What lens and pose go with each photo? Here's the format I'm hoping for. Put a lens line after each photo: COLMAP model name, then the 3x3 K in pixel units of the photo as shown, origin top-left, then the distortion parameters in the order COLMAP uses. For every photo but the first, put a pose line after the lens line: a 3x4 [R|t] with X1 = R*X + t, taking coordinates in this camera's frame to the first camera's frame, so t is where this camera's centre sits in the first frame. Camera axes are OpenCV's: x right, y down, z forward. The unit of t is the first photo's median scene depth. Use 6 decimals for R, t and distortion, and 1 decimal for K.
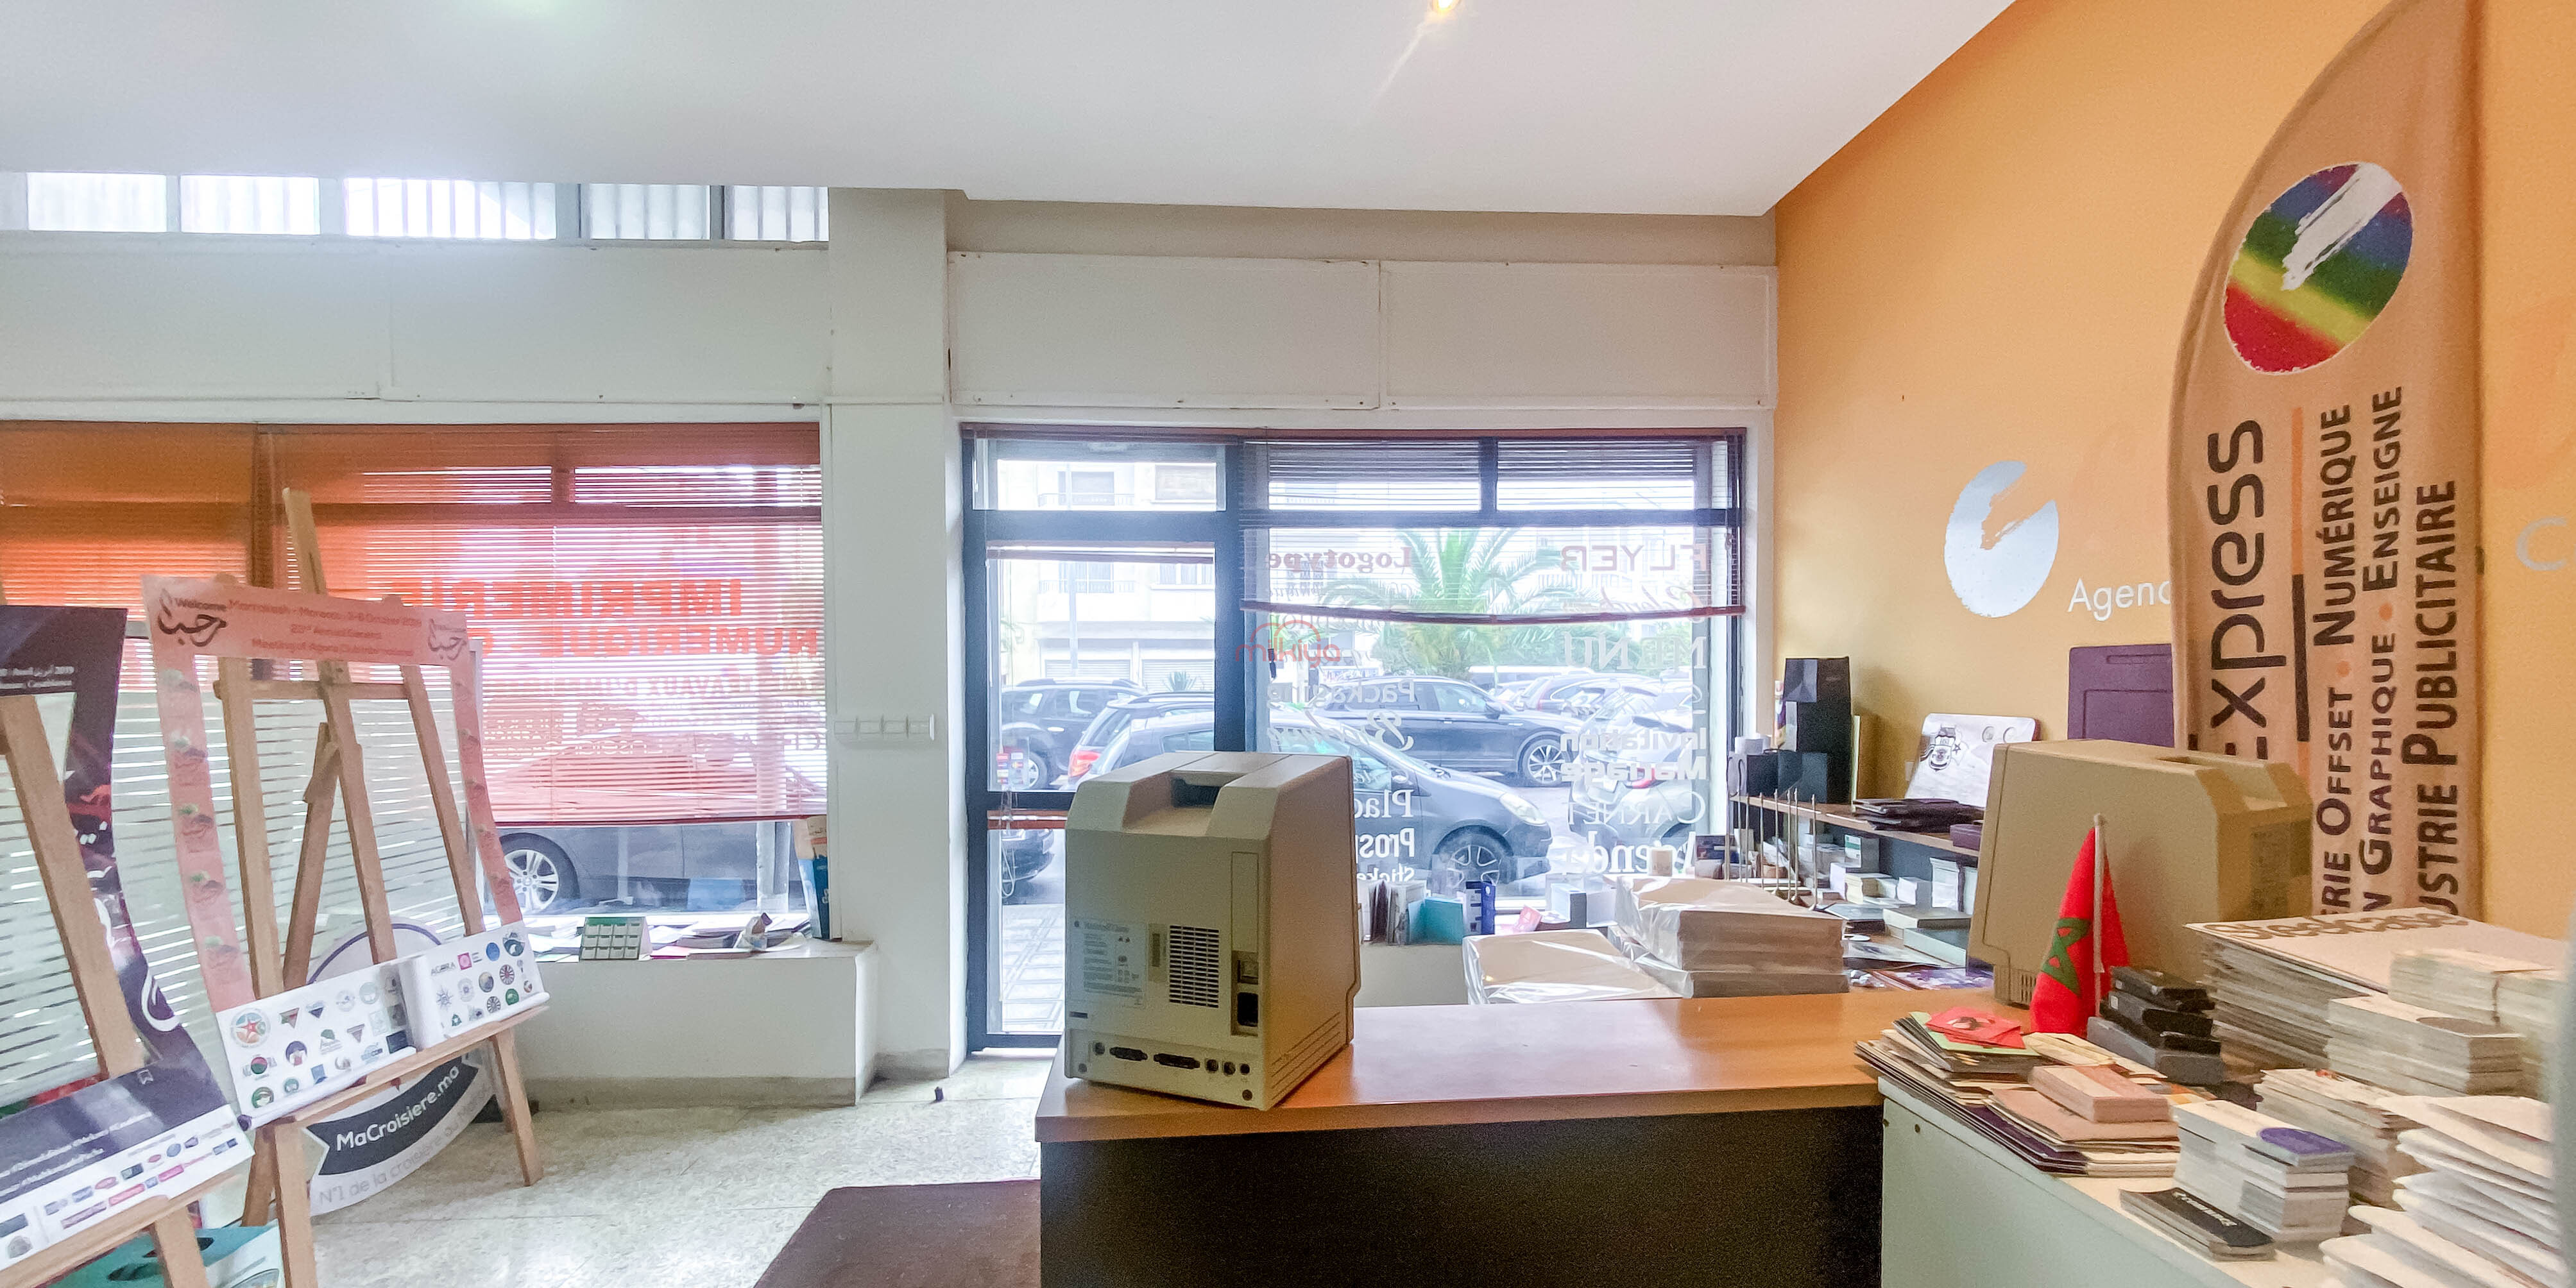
lens RADIAL K [[1071.8, 0, 1265.7], [0, 1071.8, 688.6], [0, 0, 1]] dist [0.002263, 0.000371]
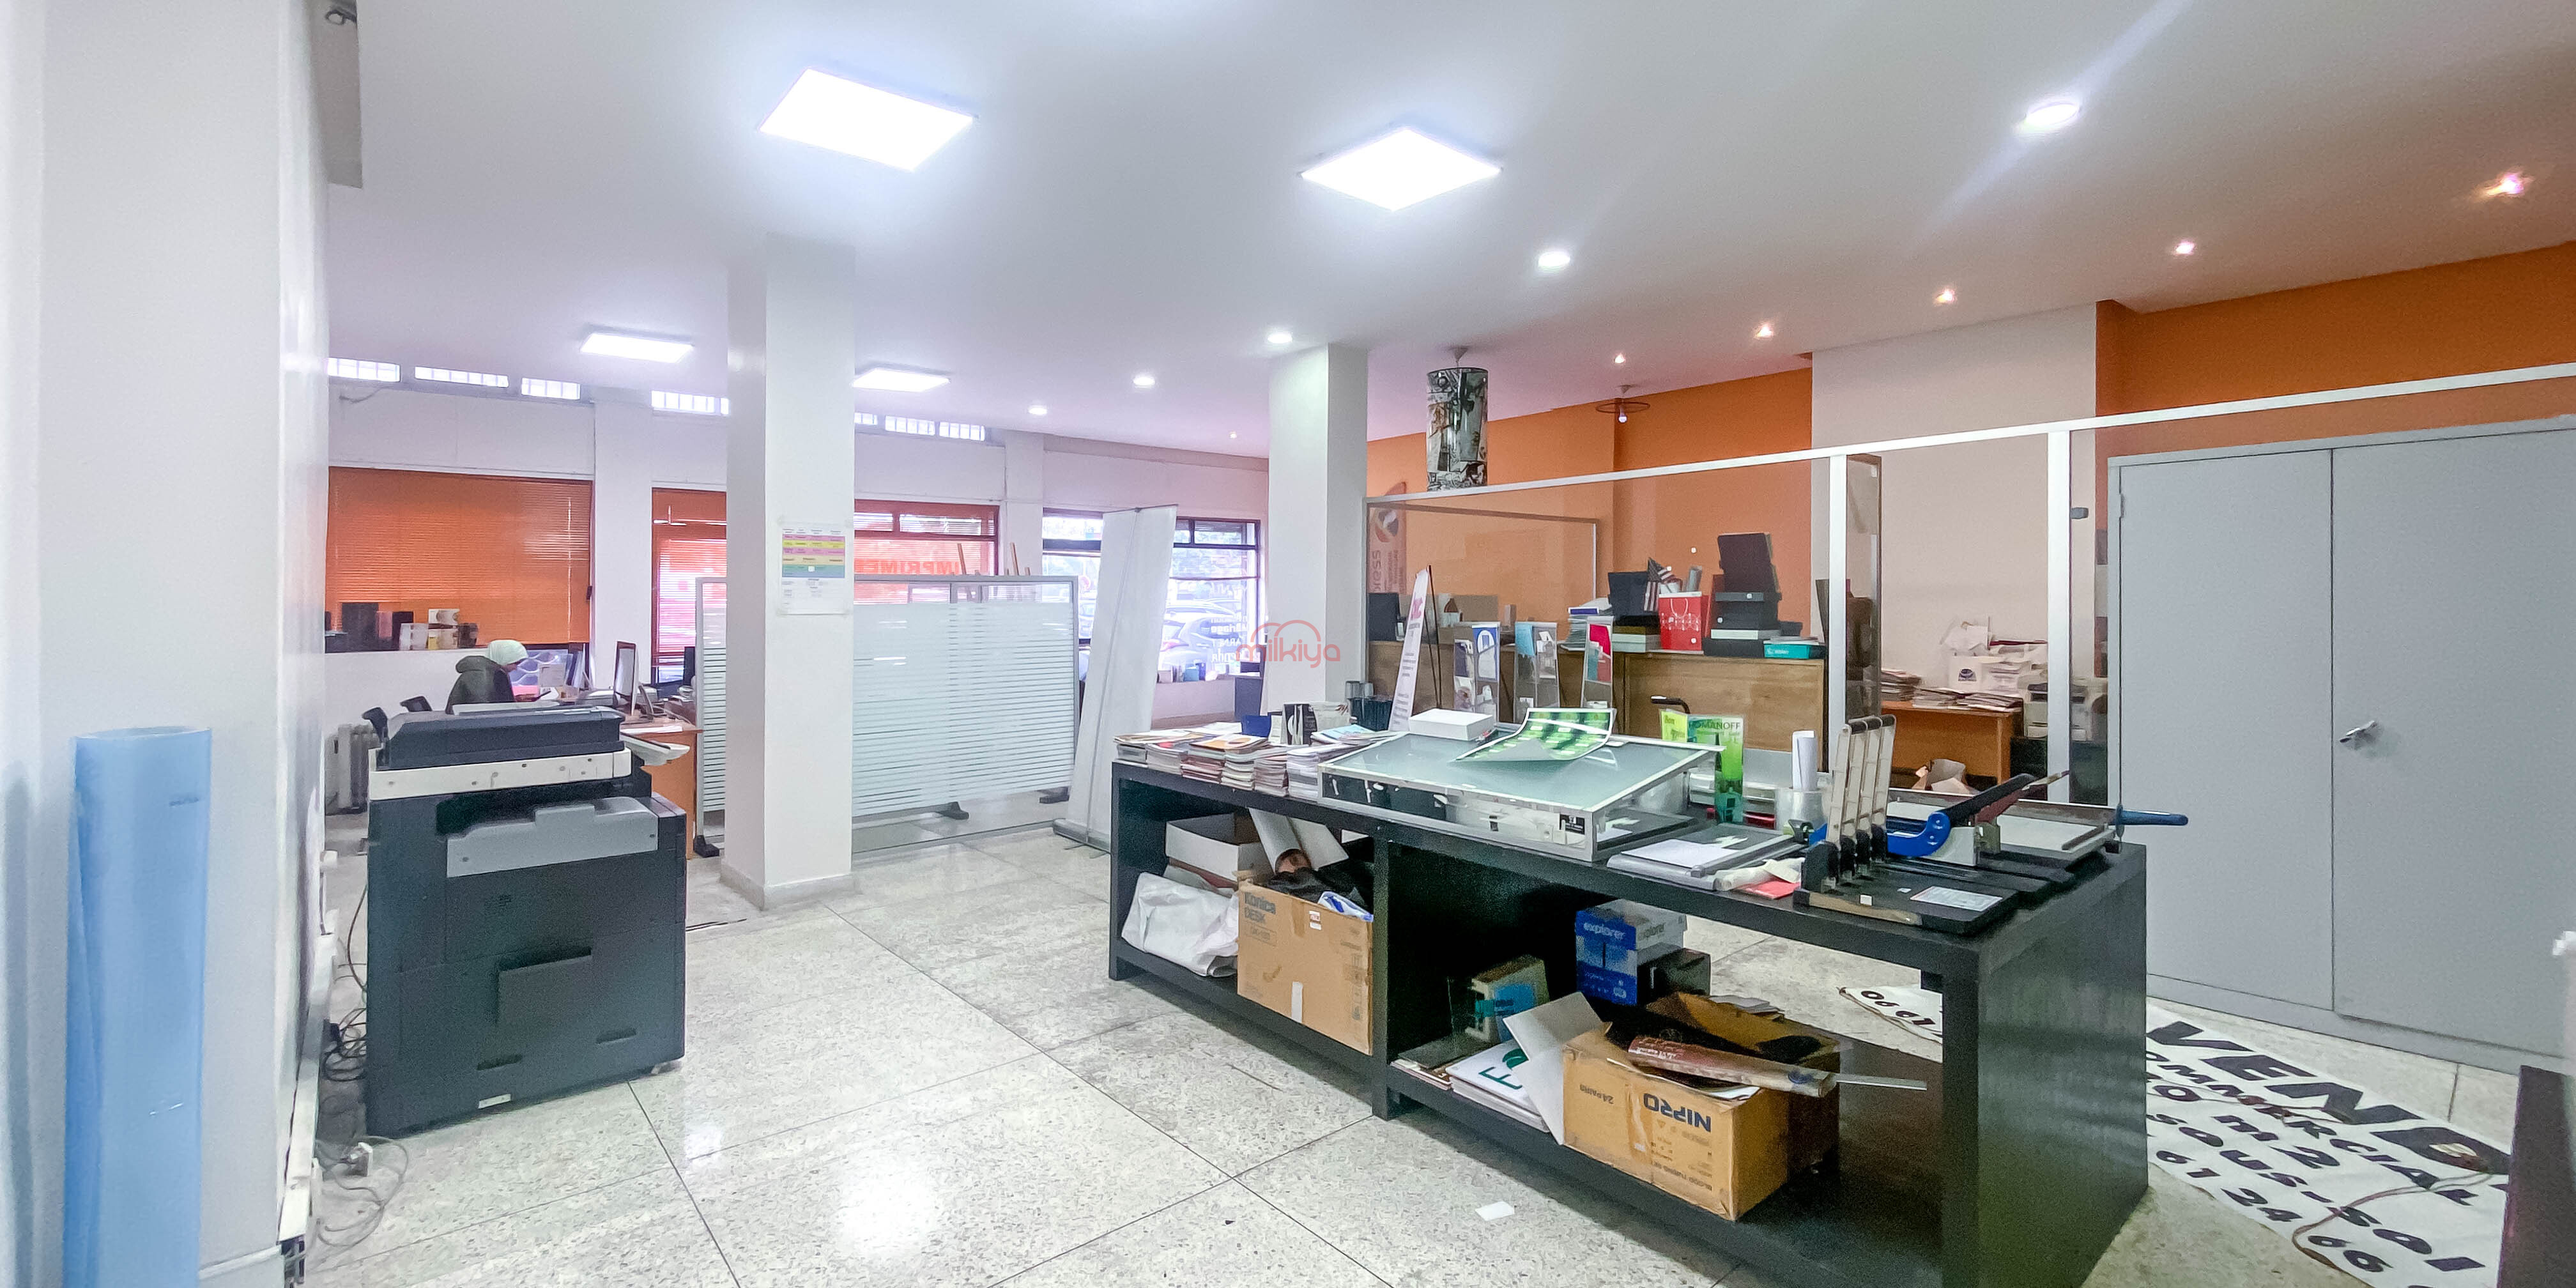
lens RADIAL K [[1071.9, 0, 1252.8], [0, 1071.9, 599.8], [0, 0, 1]] dist [0.002263, 0.000371]
pose [[0.804109, 0.000945, 0.594481, -1.792445], [0.007609, 0.999900, -0.011882, 0.035452], [-0.594434, 0.014078, 0.804021, -1.891325]]
